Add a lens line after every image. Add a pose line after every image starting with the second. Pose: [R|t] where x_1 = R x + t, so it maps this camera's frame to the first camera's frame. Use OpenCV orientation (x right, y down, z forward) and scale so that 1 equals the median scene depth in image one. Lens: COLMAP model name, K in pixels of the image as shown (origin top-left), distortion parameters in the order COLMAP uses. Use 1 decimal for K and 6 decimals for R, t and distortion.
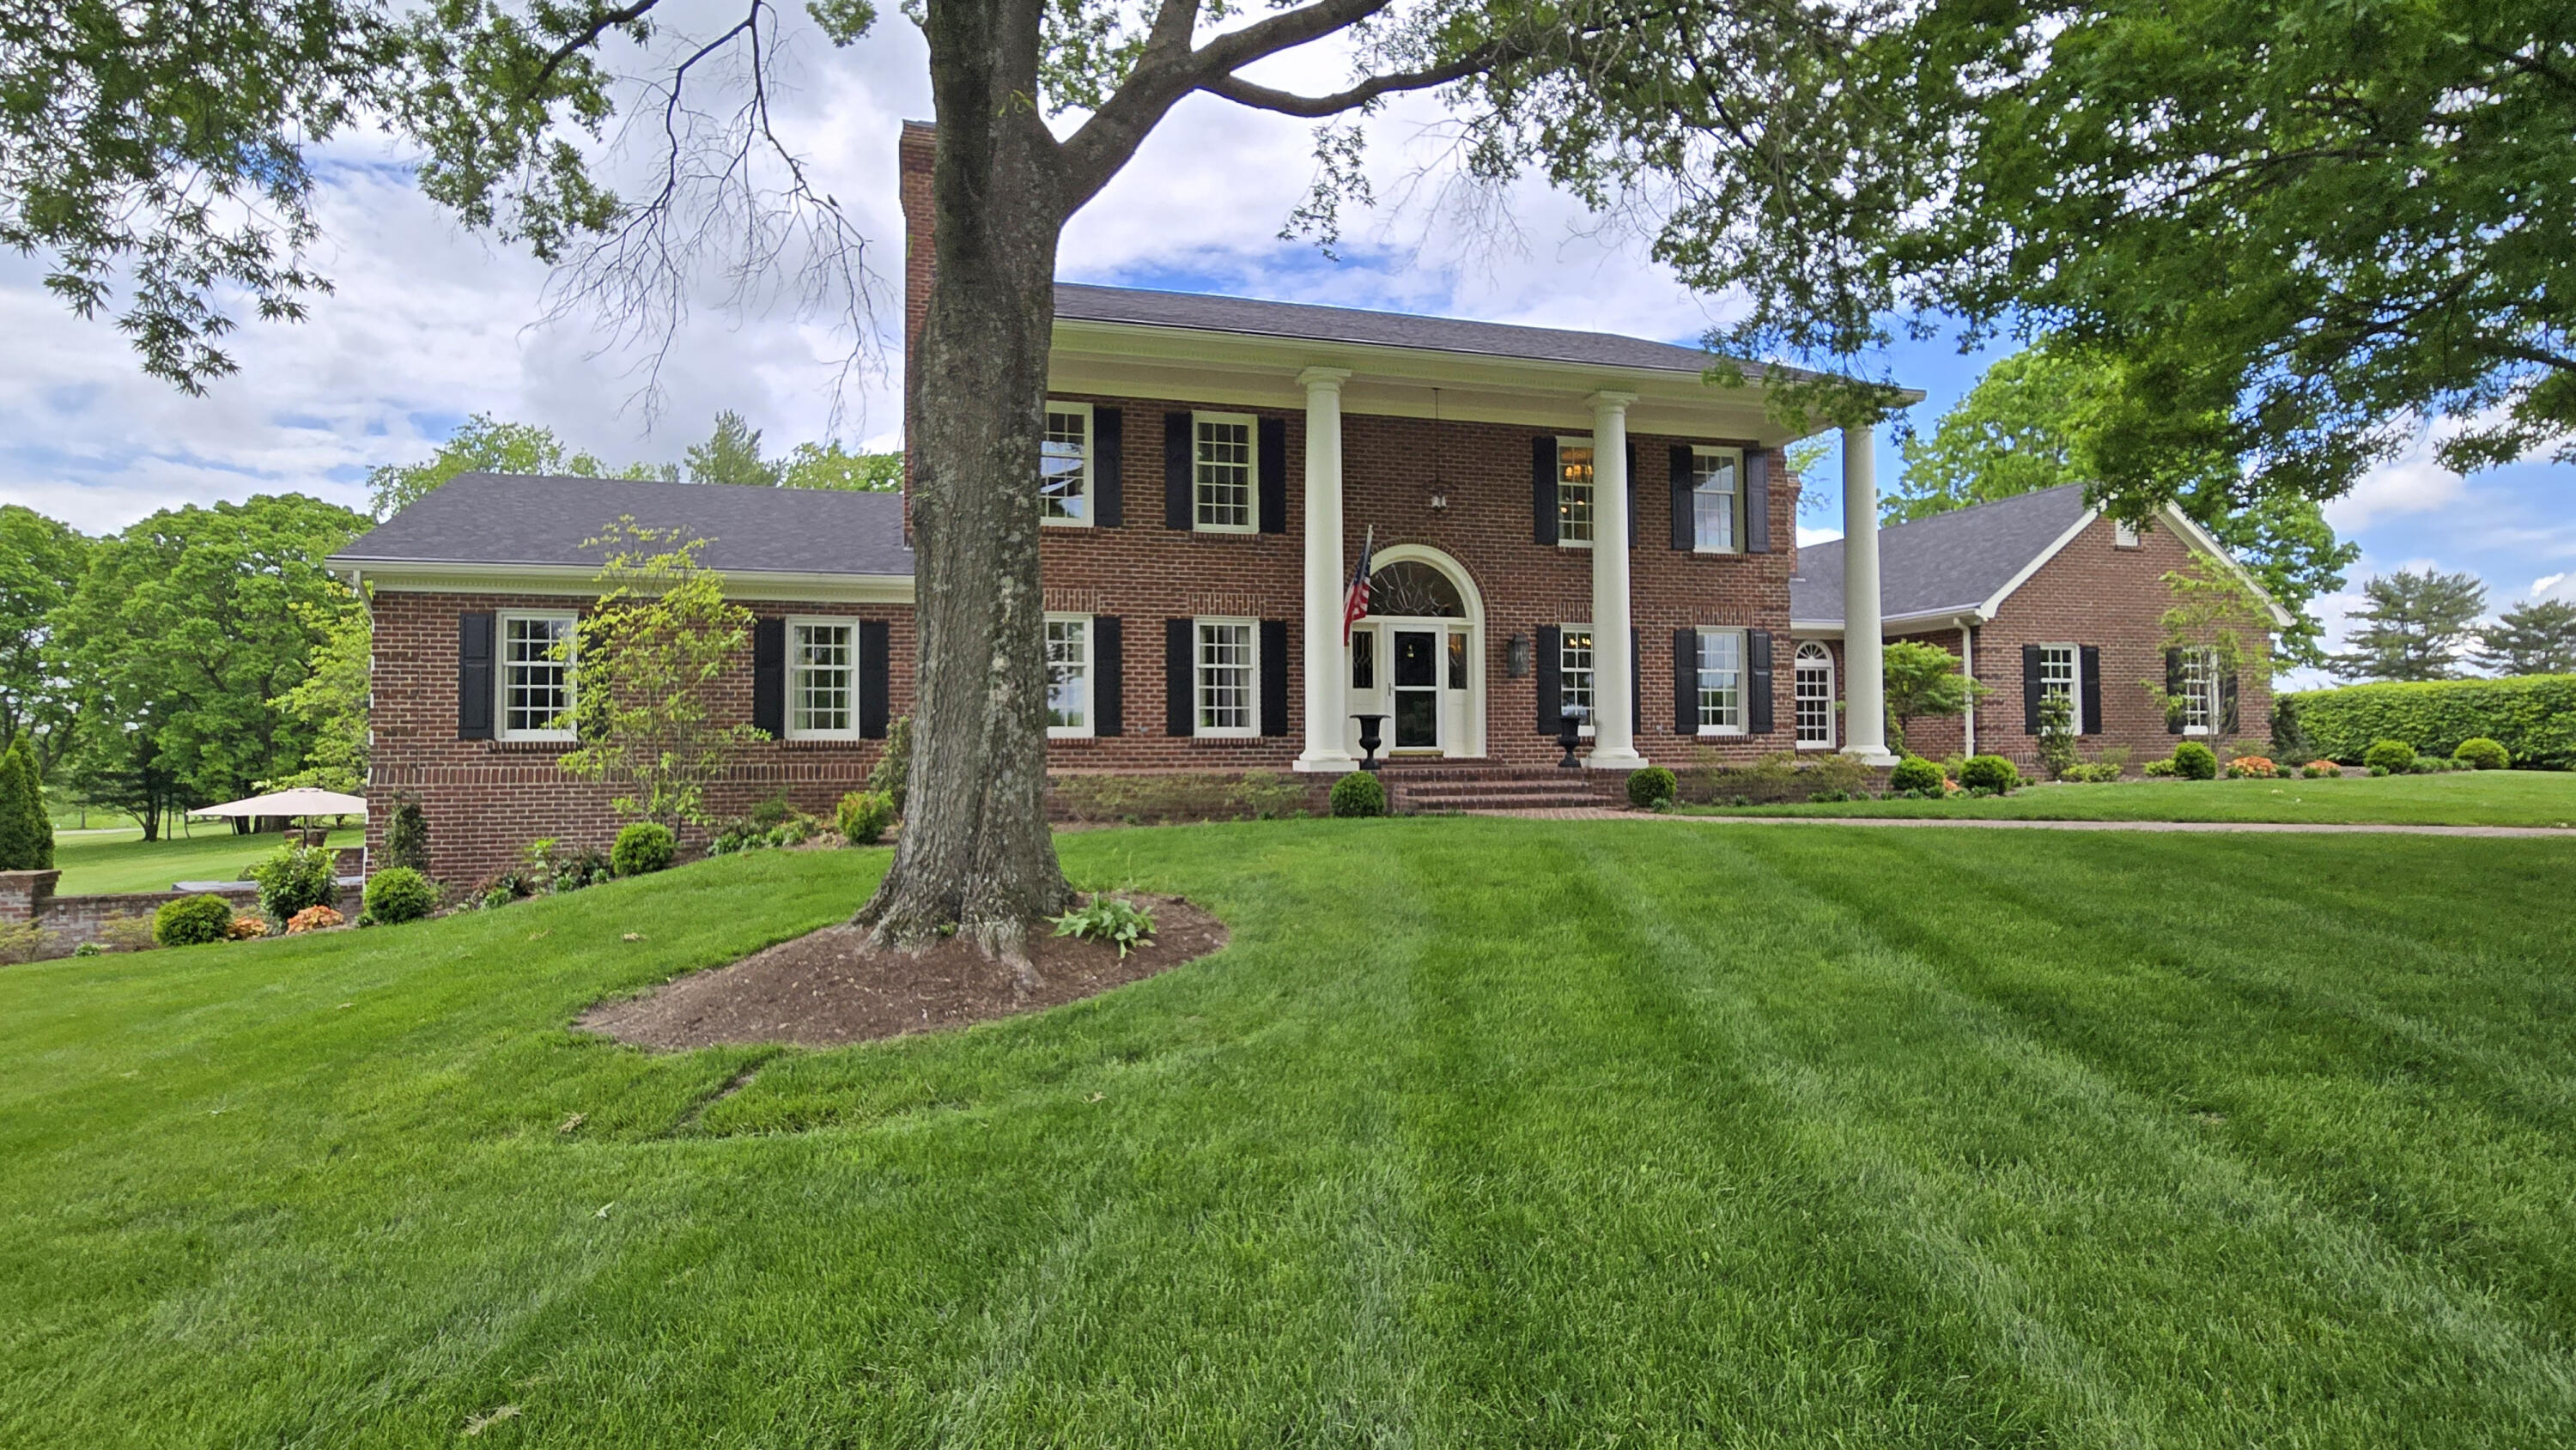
lens RADIAL K [[1163.9, 0, 1281.4], [0, 1163.9, 723.2], [0, 0, 1]] dist [0.004009, 0.000768]
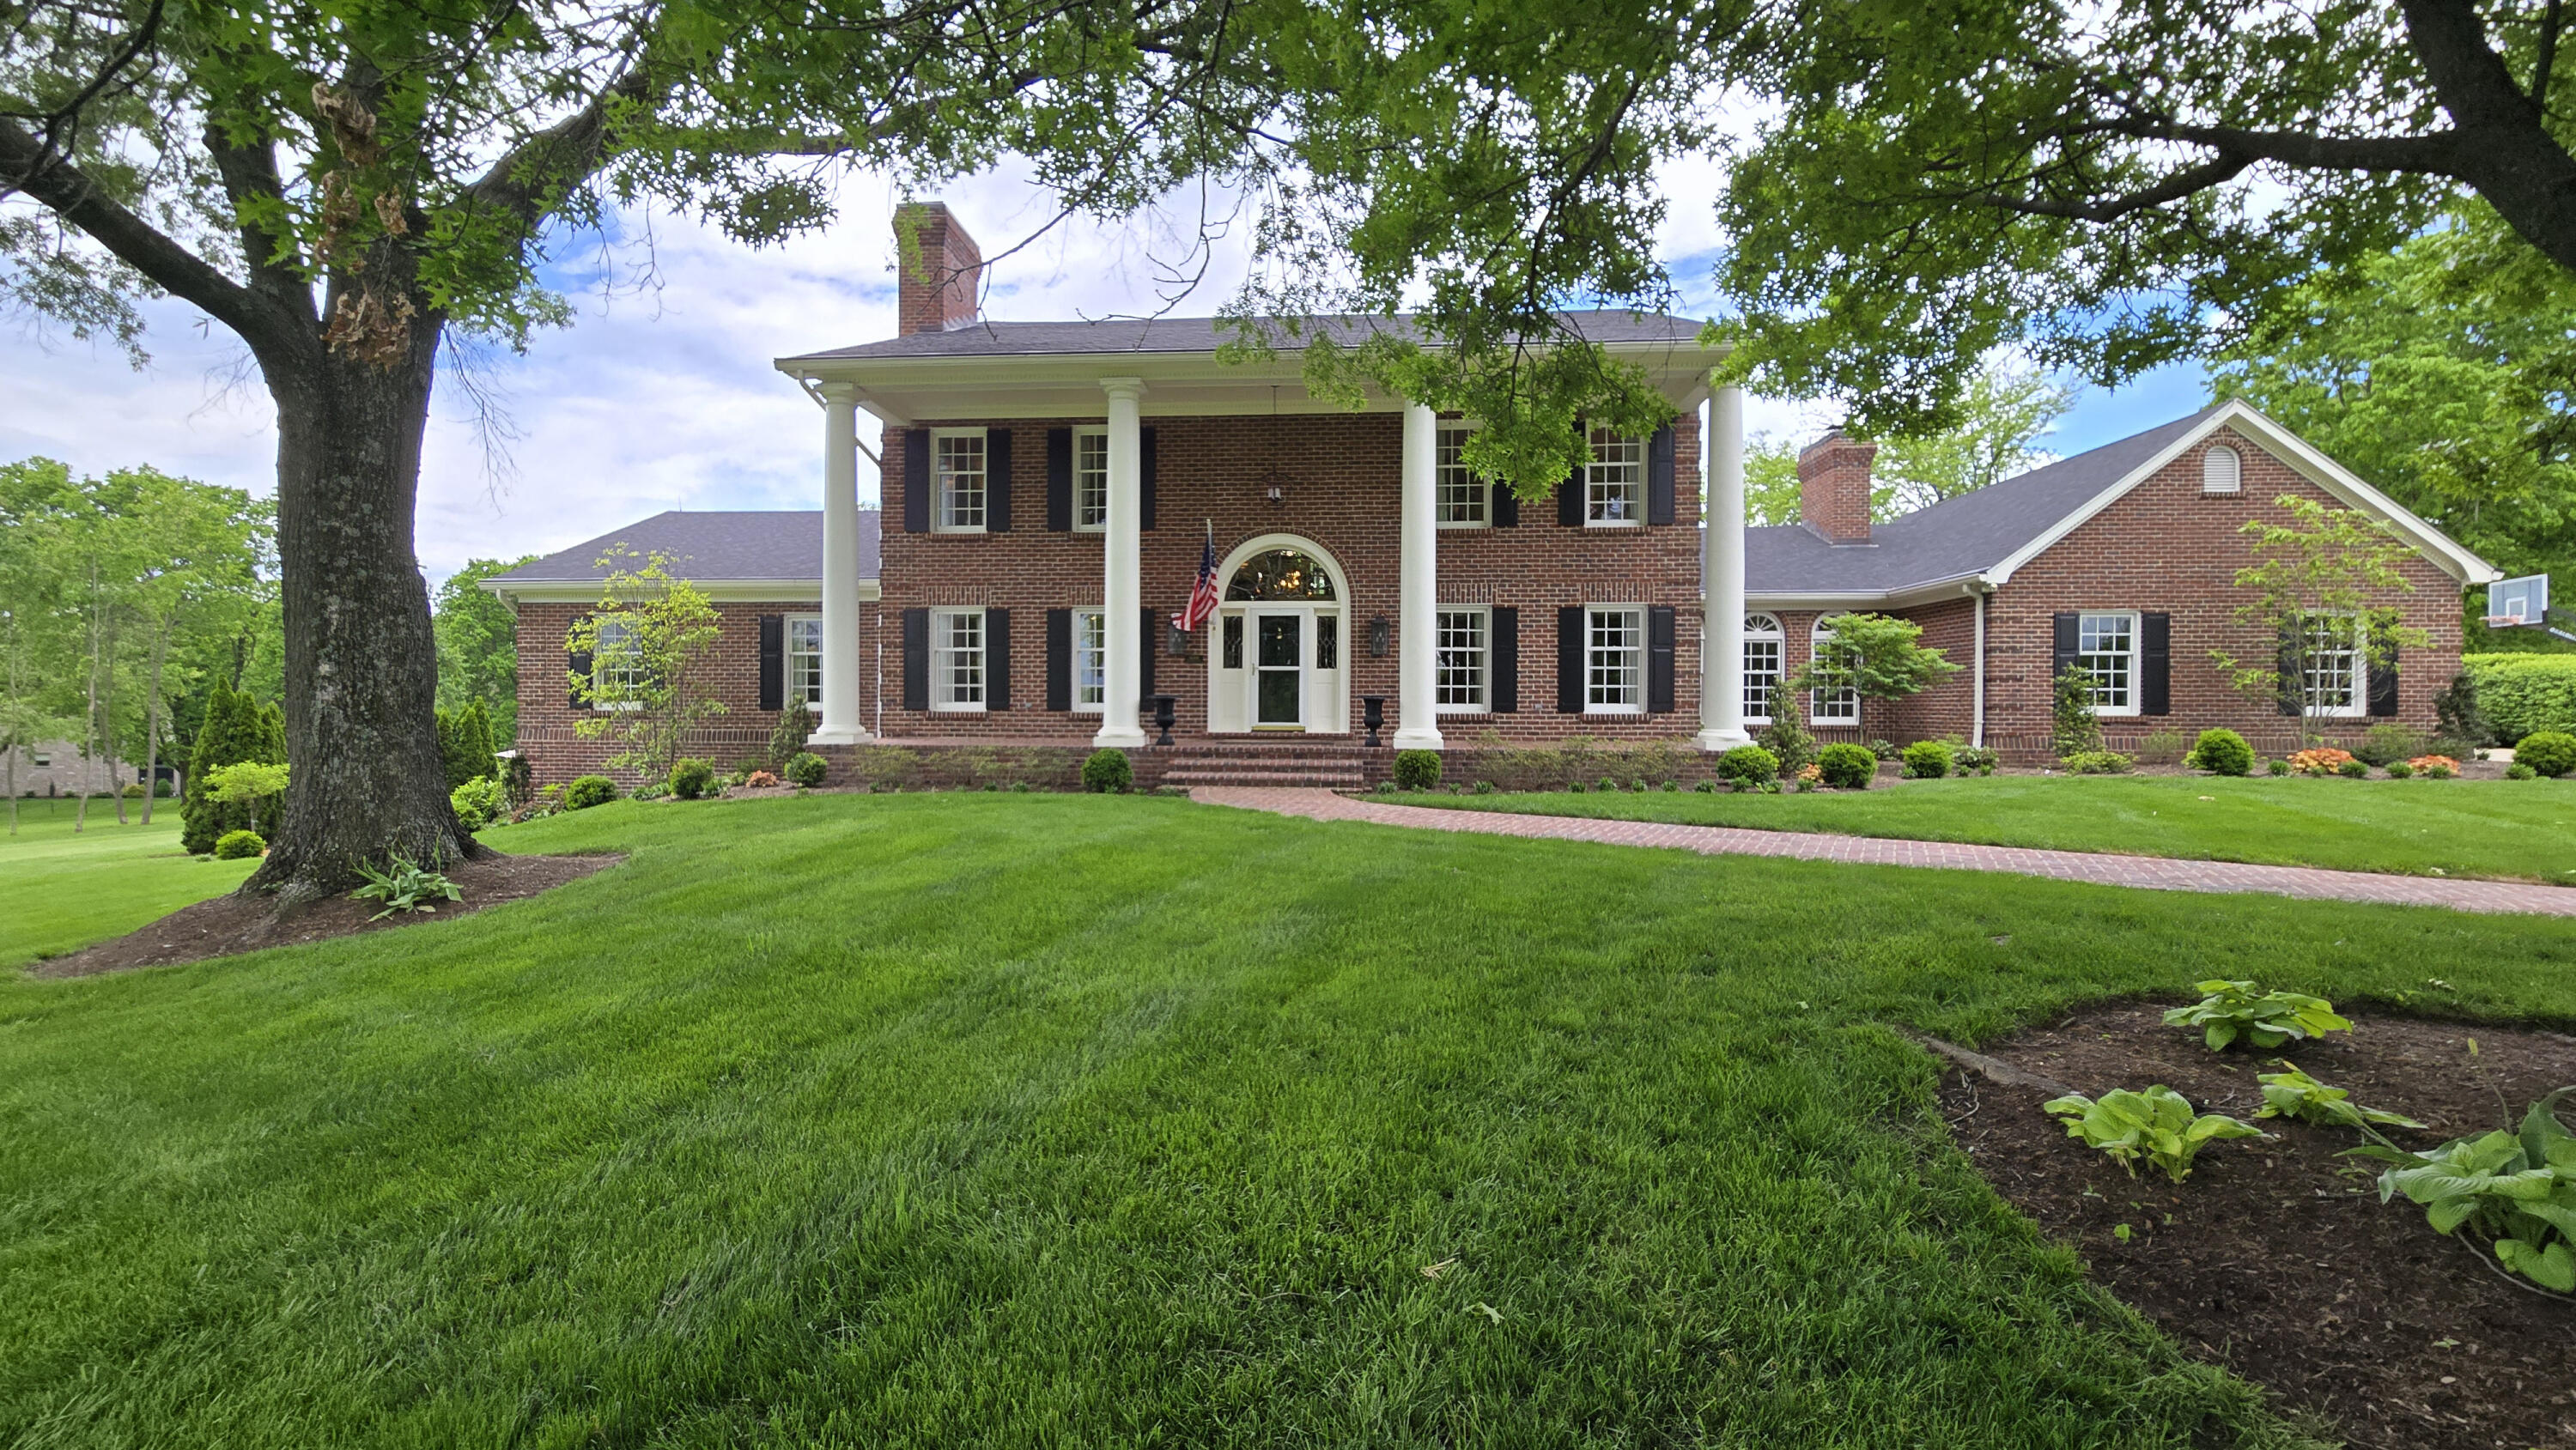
lens RADIAL K [[959.6, 0, 1283.5], [0, 959.6, 726.4], [0, 0, 1]] dist [-0.019048, -0.000314]
pose [[0.946543, 0.016647, -0.322147, 0.407495], [-0.002567, 0.999025, 0.044082, -0.015099], [0.322566, -0.040899, 0.945663, 0.161753]]
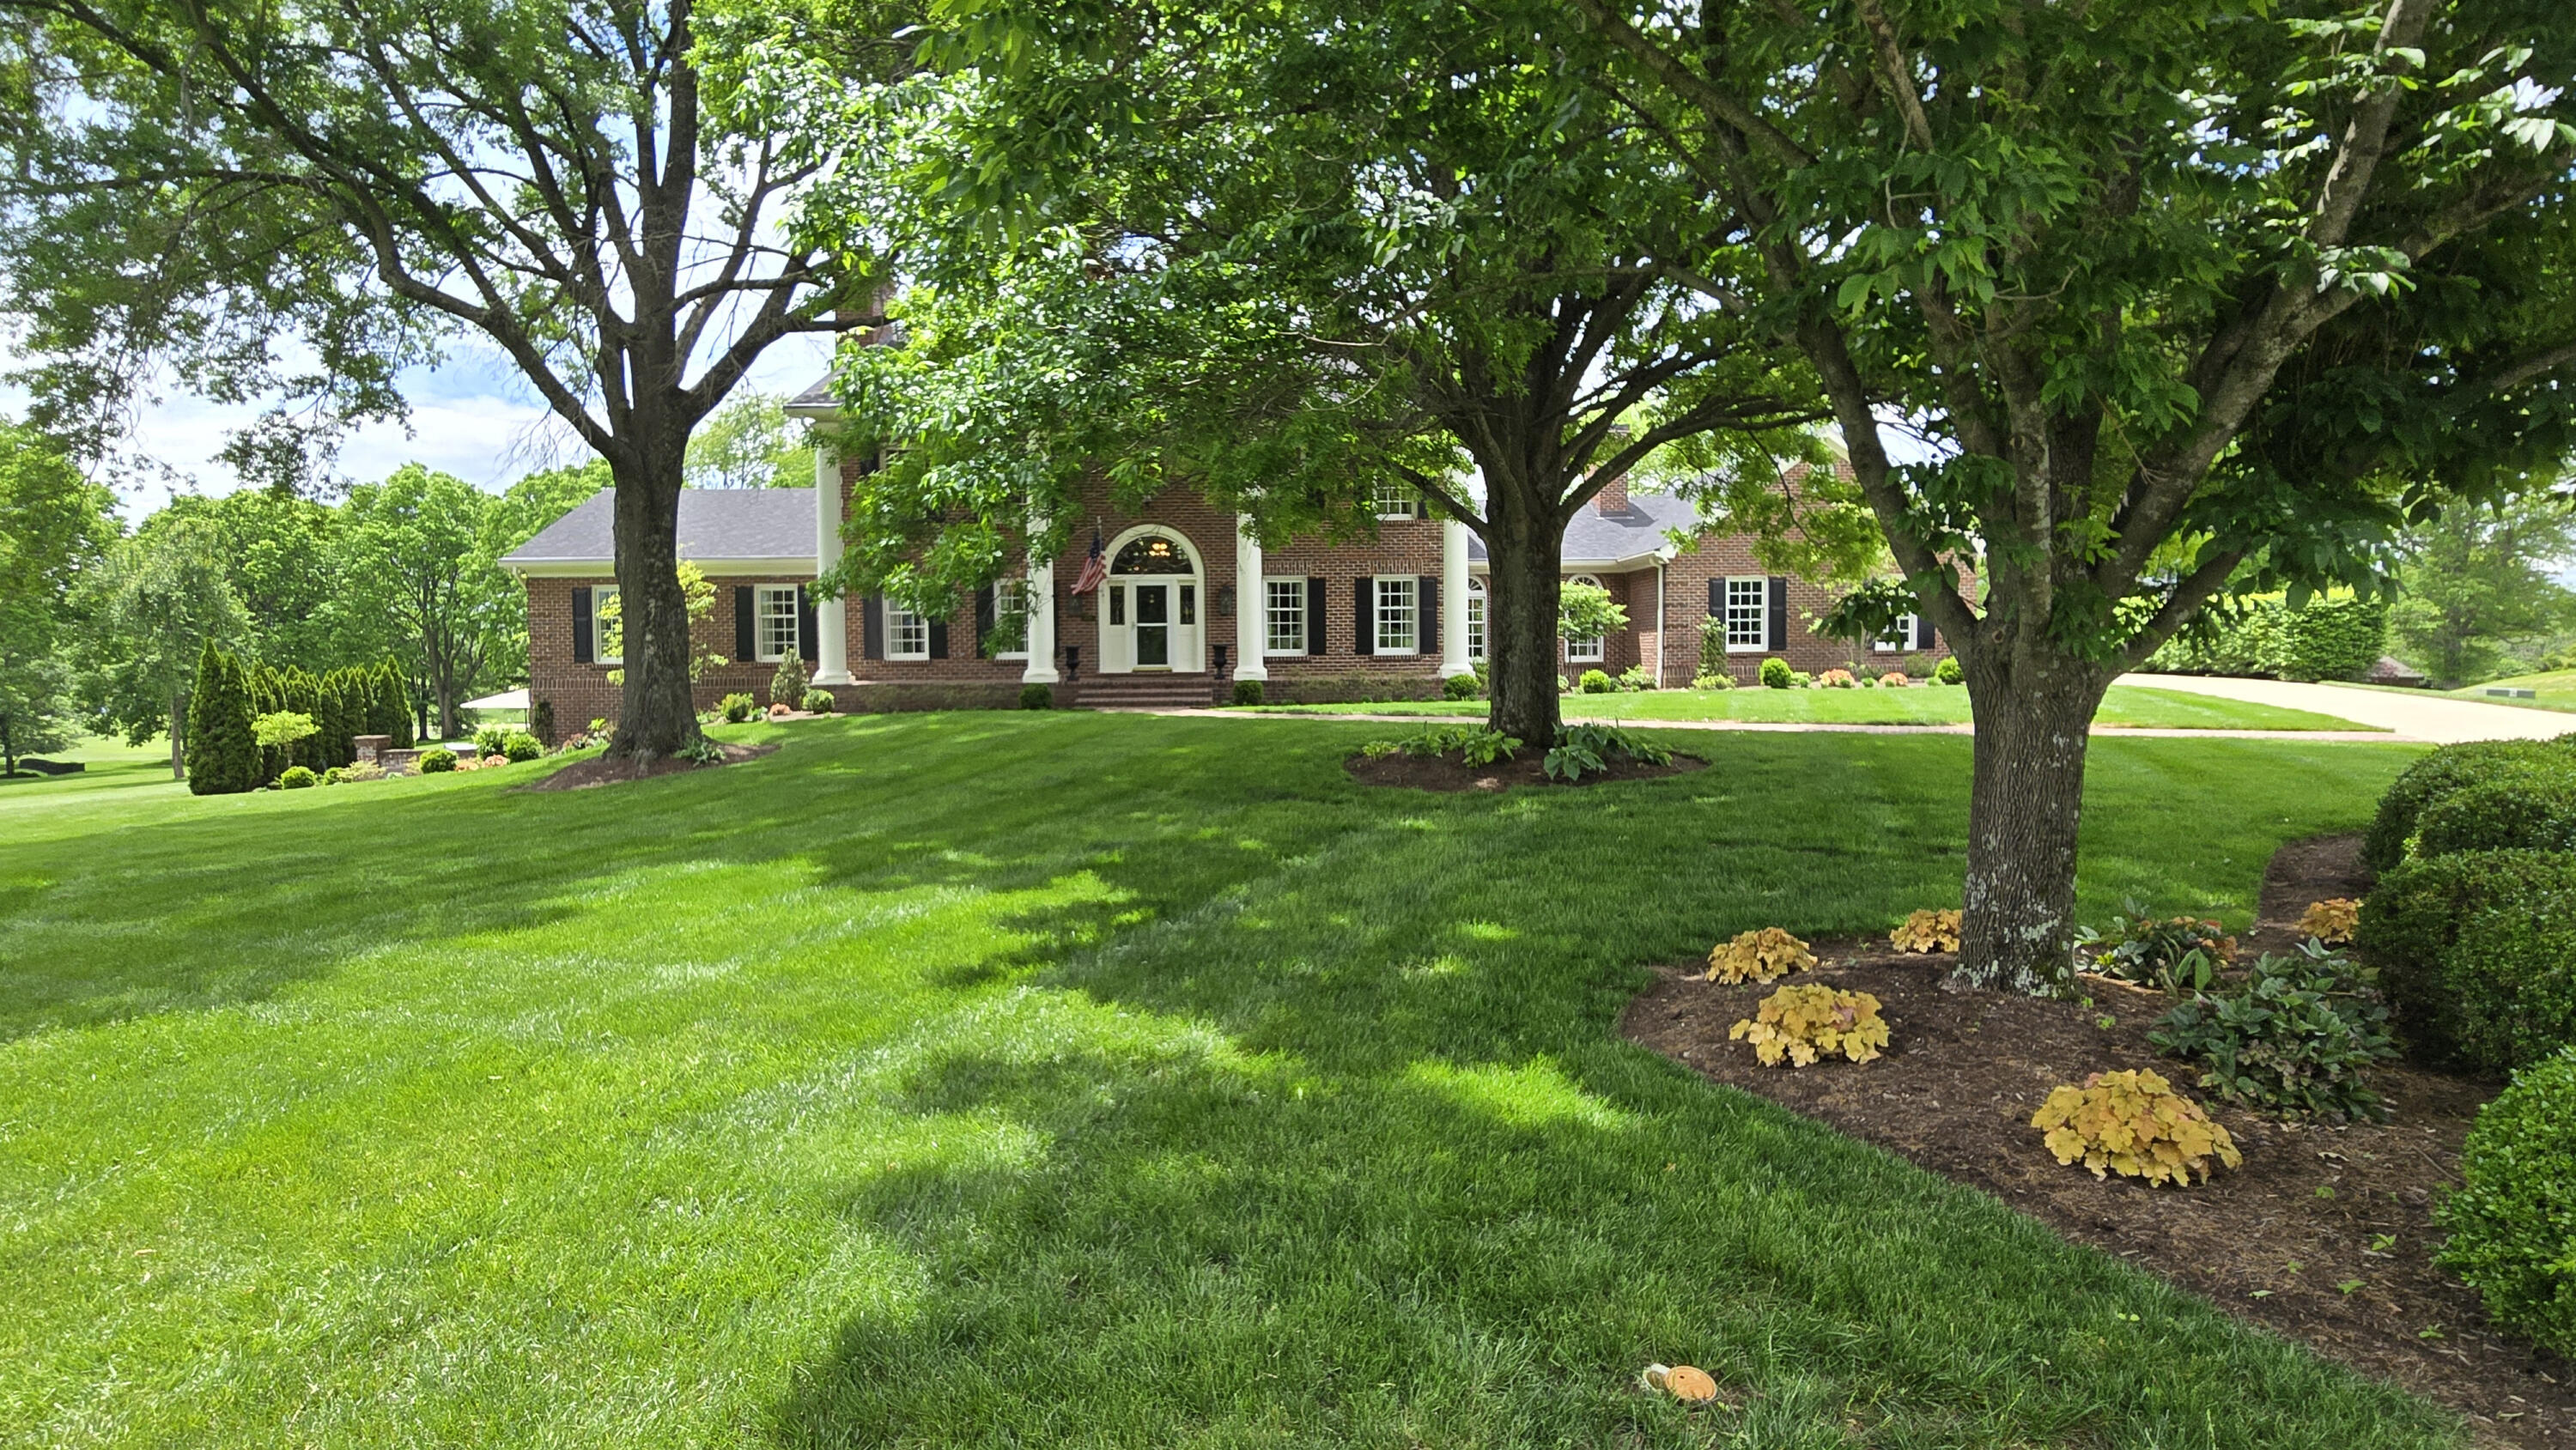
lens RADIAL K [[1163.9, 0, 1272.7], [0, 1163.9, 724.0], [0, 0, 1]] dist [0.004009, 0.000768]
pose [[0.975130, 0.008420, -0.221473, 0.587914], [0.009220, 0.996872, 0.078490, -0.018721], [0.221441, -0.078580, 0.972003, -0.390945]]
